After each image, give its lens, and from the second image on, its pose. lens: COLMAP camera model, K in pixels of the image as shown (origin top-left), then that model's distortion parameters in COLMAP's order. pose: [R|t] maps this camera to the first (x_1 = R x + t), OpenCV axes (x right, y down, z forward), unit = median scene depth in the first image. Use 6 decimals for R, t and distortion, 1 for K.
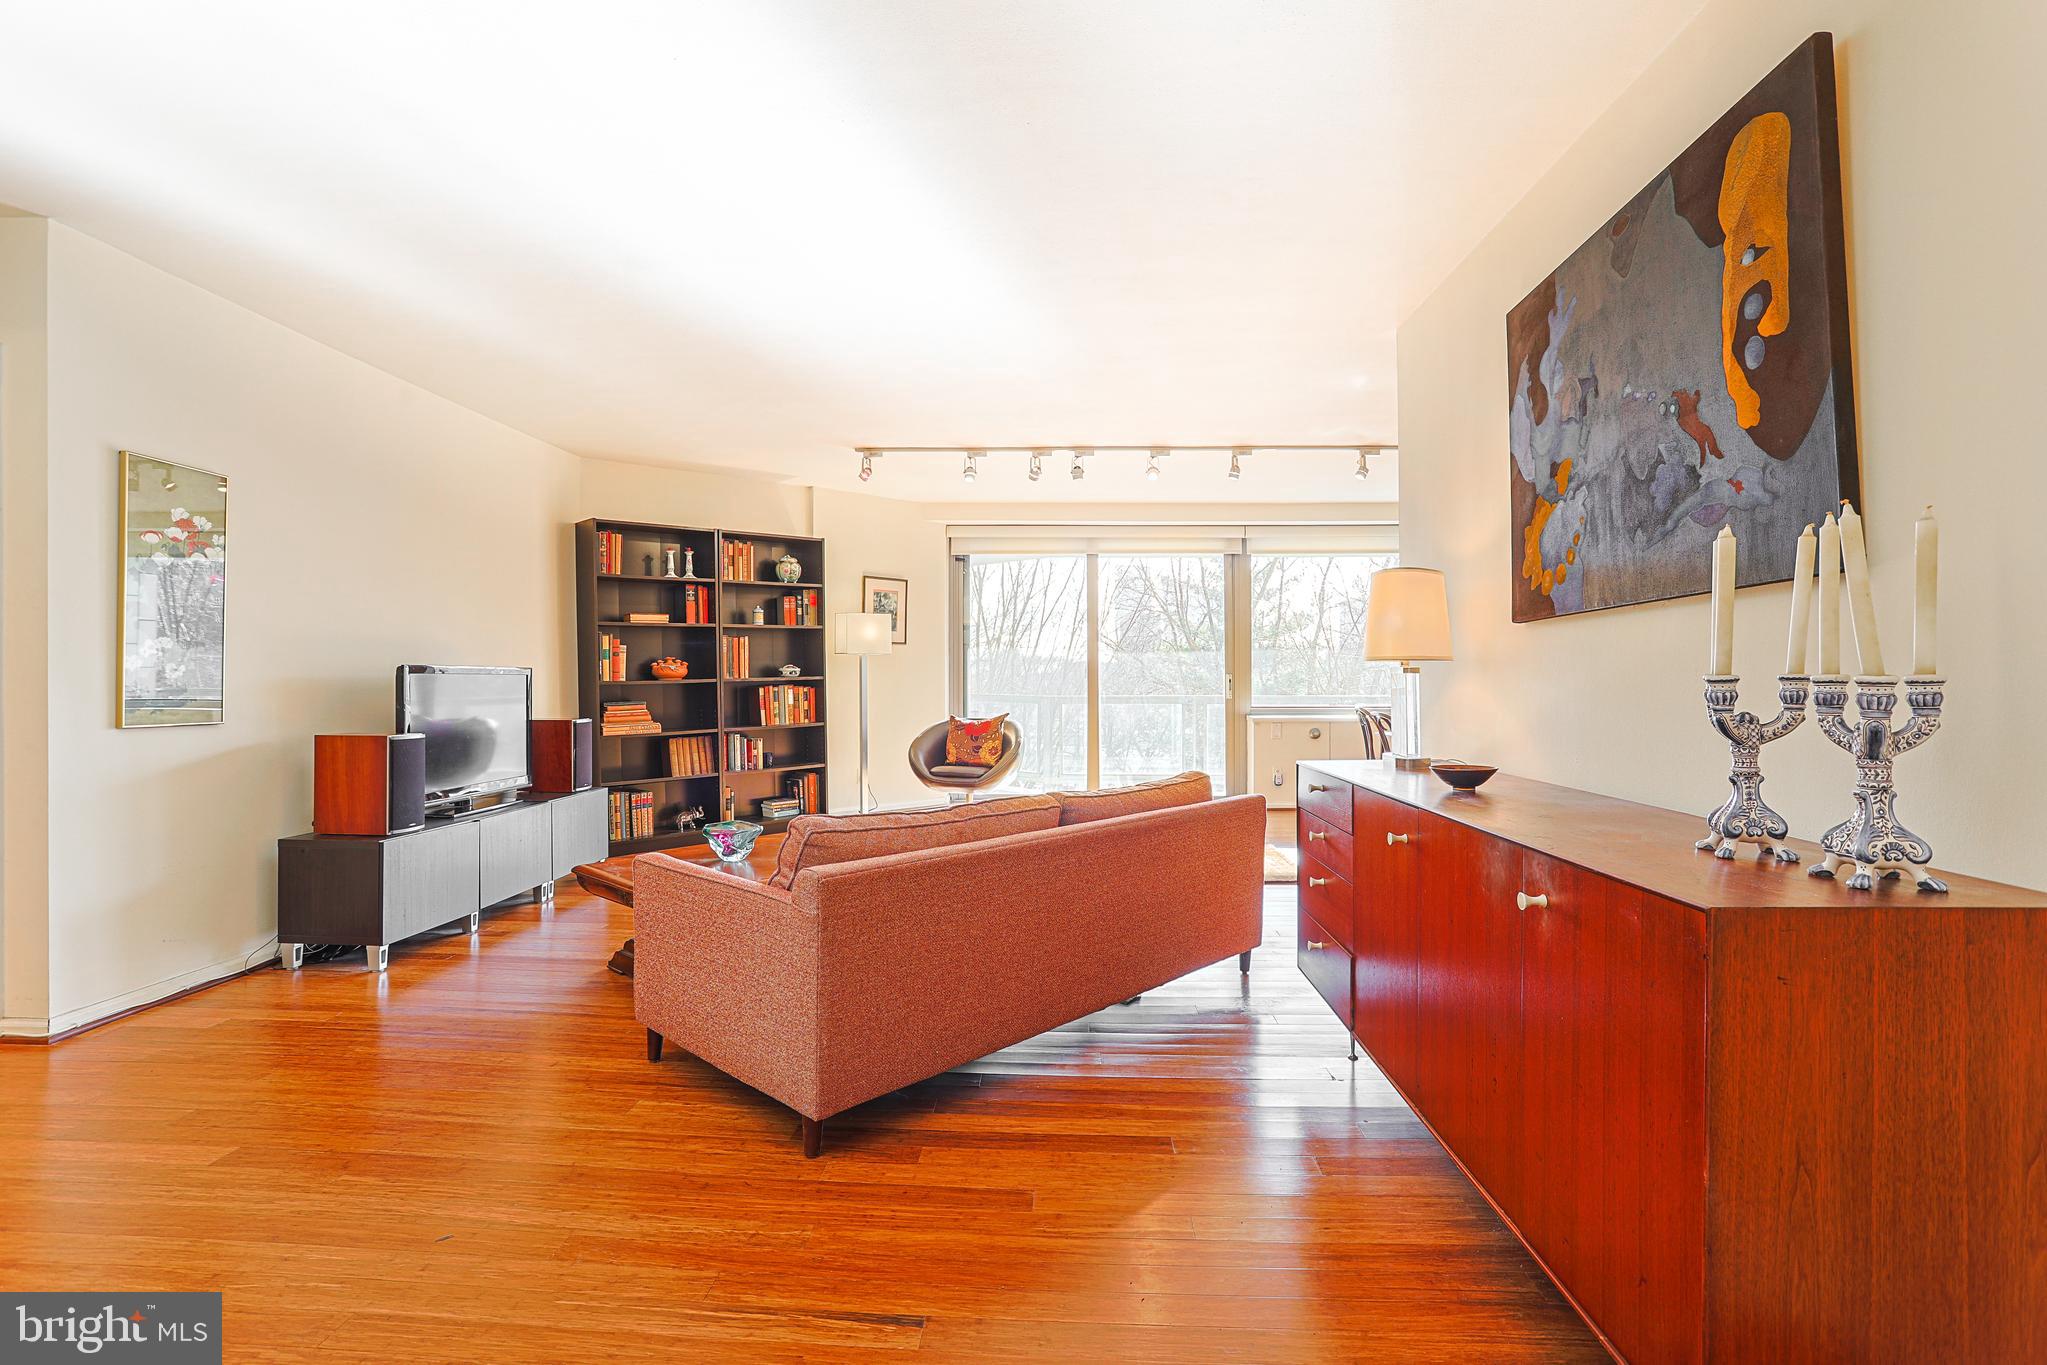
lens RADIAL K [[982.5, 0, 1019.8], [0, 982.5, 676.5], [0, 0, 1]] dist [-0.064643, 0.032684]
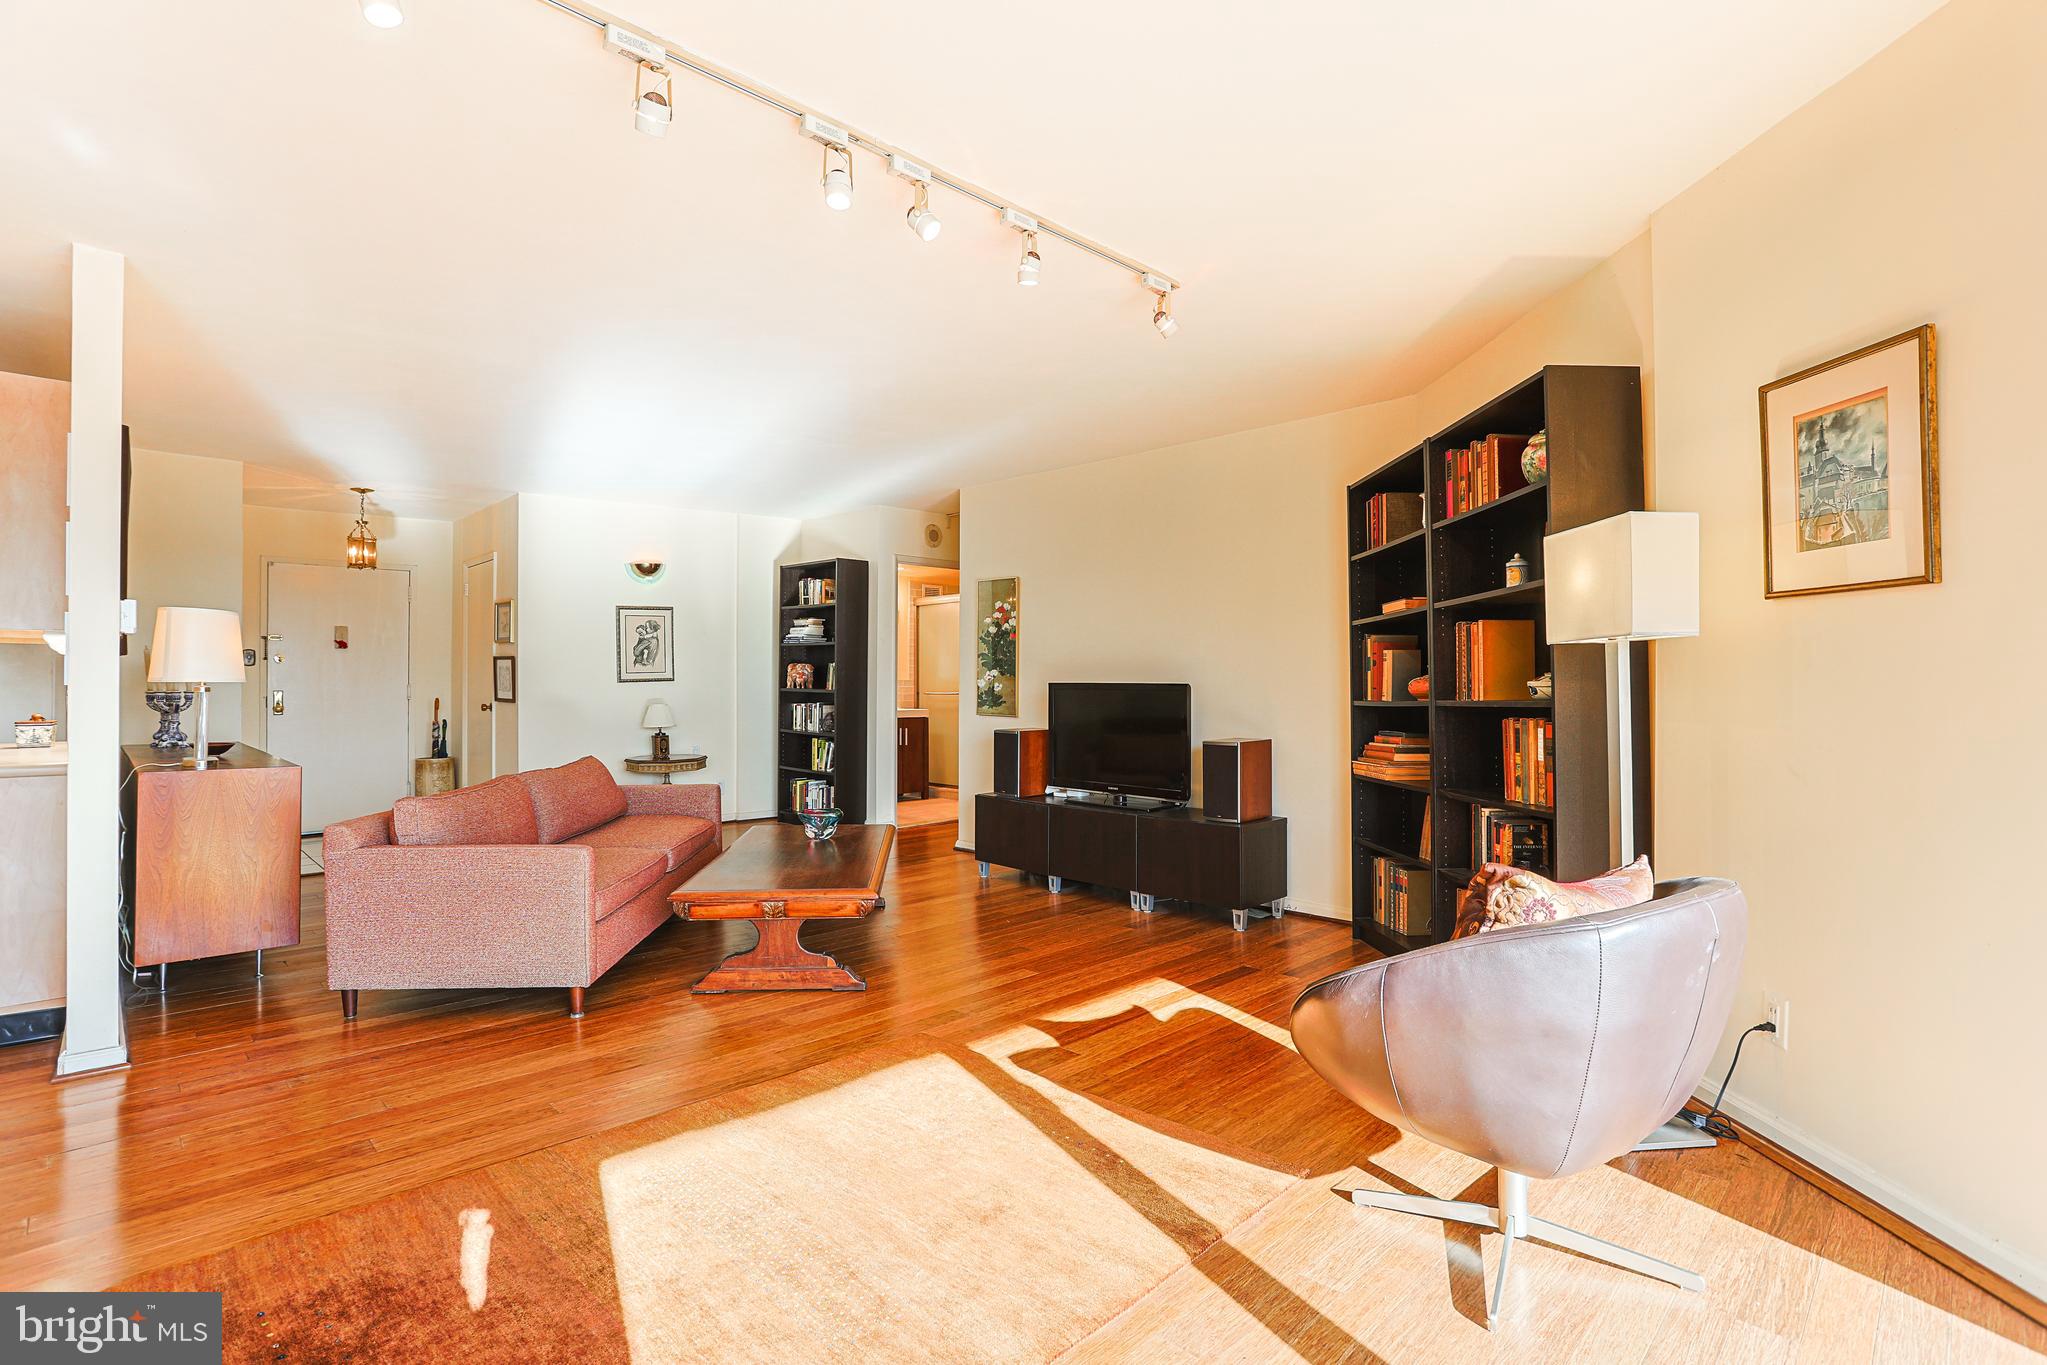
lens RADIAL K [[982.5, 0, 1019.8], [0, 982.5, 676.5], [0, 0, 1]] dist [-0.064643, 0.032684]
pose [[-0.683335, -0.004966, -0.730088, 0.267909], [-0.001293, 0.999984, -0.005592, -0.008052], [0.730104, -0.002877, -0.683330, 1.213616]]
